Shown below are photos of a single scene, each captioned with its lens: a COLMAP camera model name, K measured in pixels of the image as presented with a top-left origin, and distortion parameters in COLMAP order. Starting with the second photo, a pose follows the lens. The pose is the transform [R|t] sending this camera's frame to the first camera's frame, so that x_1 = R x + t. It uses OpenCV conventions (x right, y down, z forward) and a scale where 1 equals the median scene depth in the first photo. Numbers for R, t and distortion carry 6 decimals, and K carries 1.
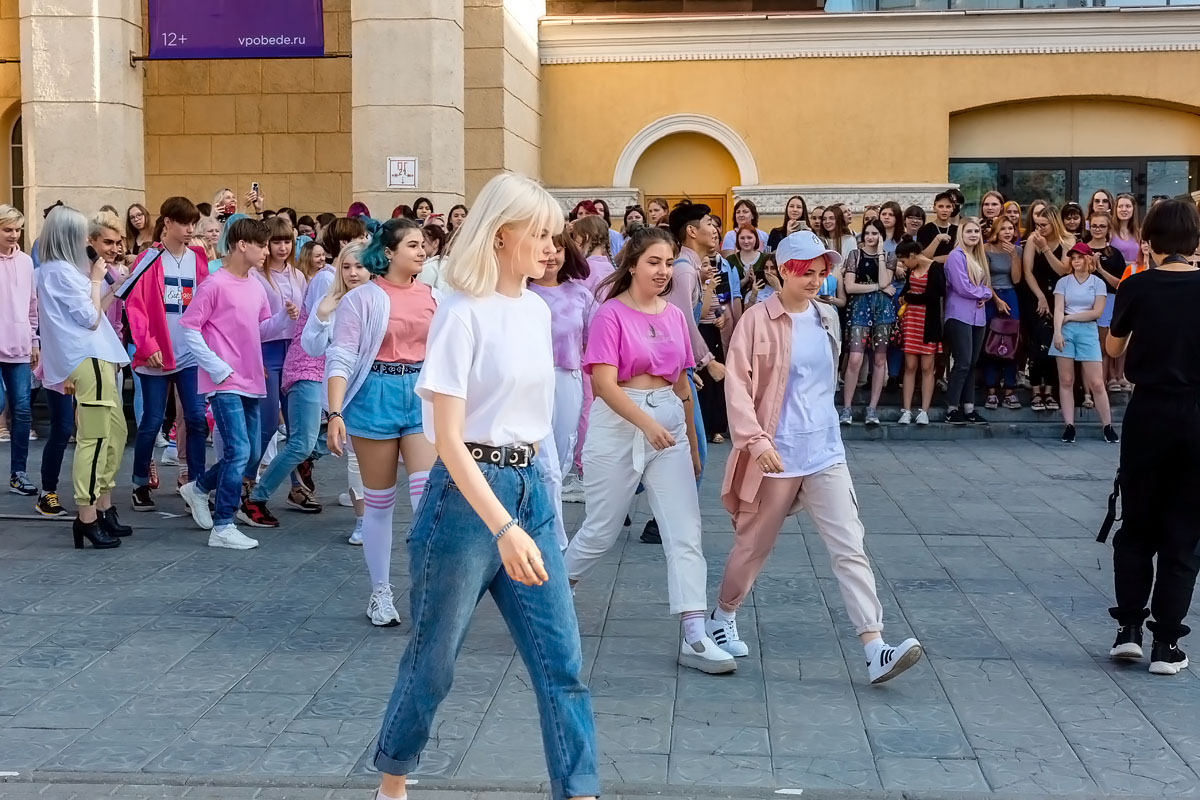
lens RADIAL K [[1686.0, 0, 600.0], [0, 1686.0, 400.0], [0, 0, 1]] dist [0.052127, -0.005007]
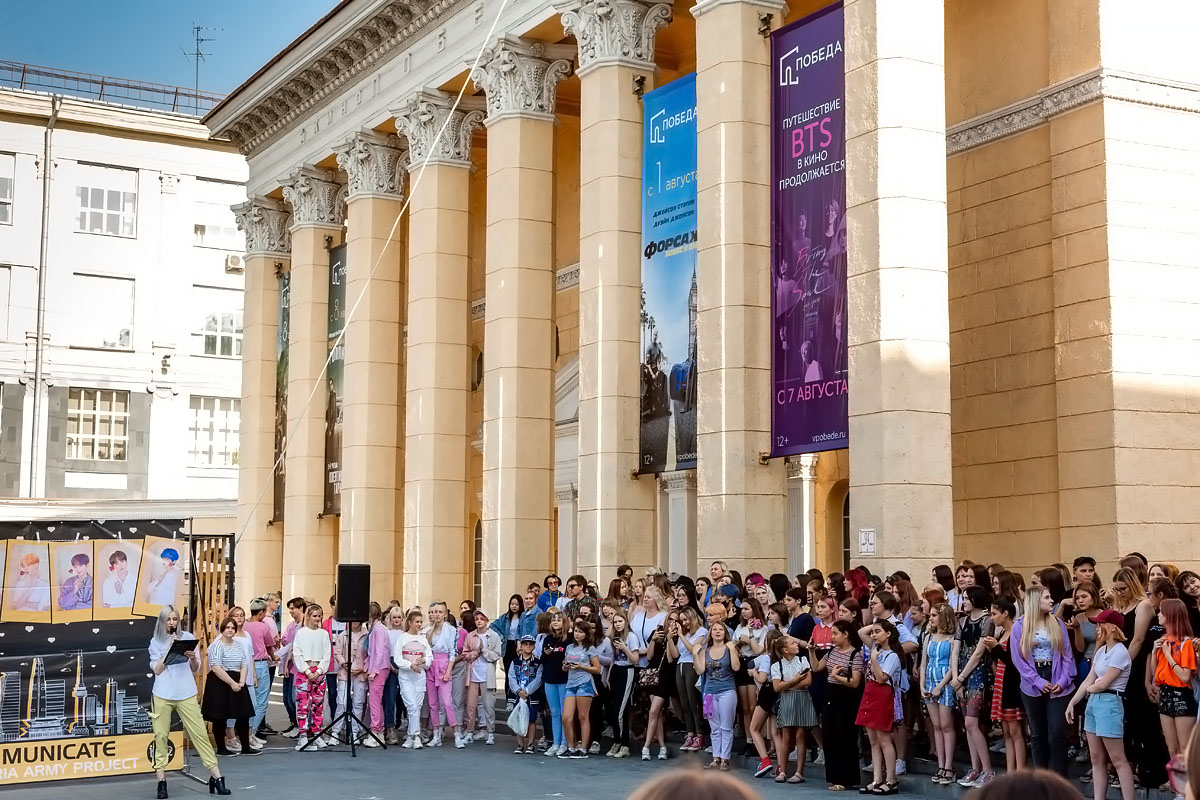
lens RADIAL K [[1686.0, 0, 600.0], [0, 1686.0, 400.0], [0, 0, 1]] dist [0.052127, -0.005007]
pose [[0.572649, -0.093330, -0.814471, 0.674456], [-0.069120, 0.984465, -0.161407, -0.026637], [0.816882, 0.148725, 0.557302, 0.162654]]
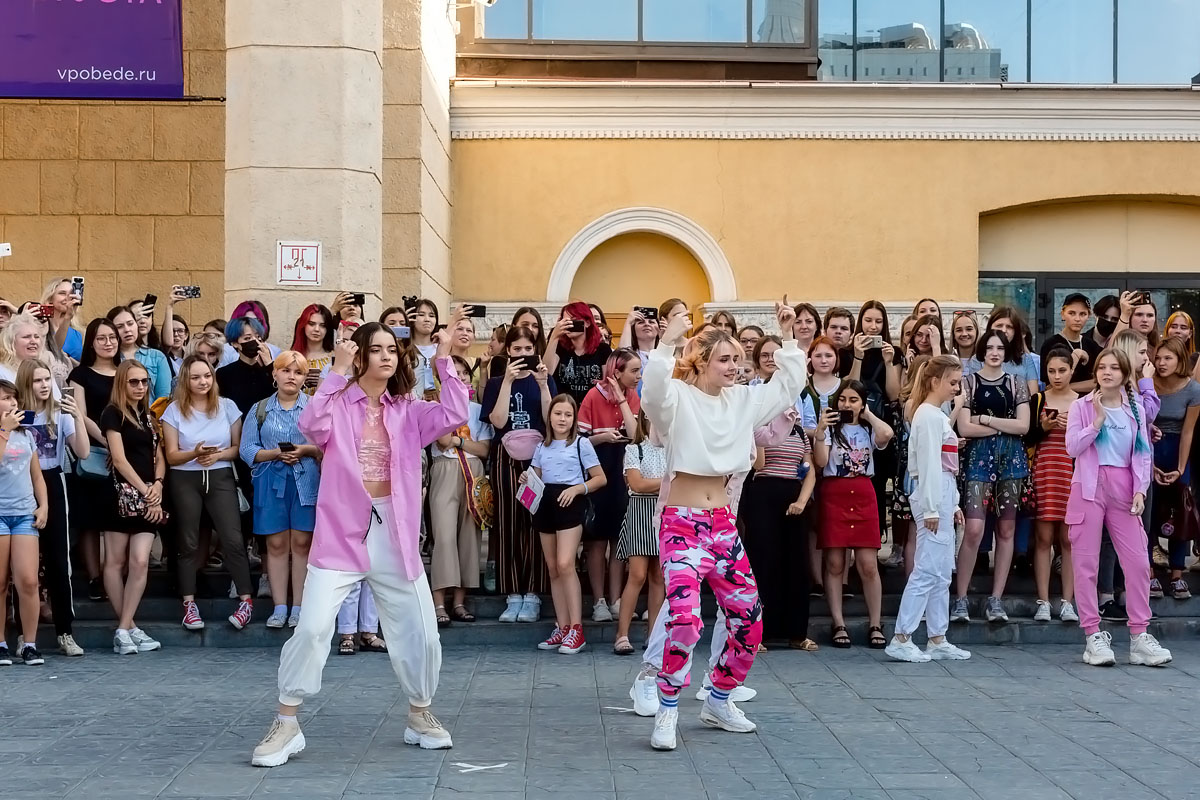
lens RADIAL K [[1751.0, 0, 601.1], [0, 1751.0, 456.2], [0, 0, 1]] dist [0.017466, -0.051693]
pose [[0.989724, 0.002177, 0.142972, -0.087892], [0.007027, 0.997935, -0.063839, -0.007325], [-0.142816, 0.064188, 0.987666, 0.247455]]
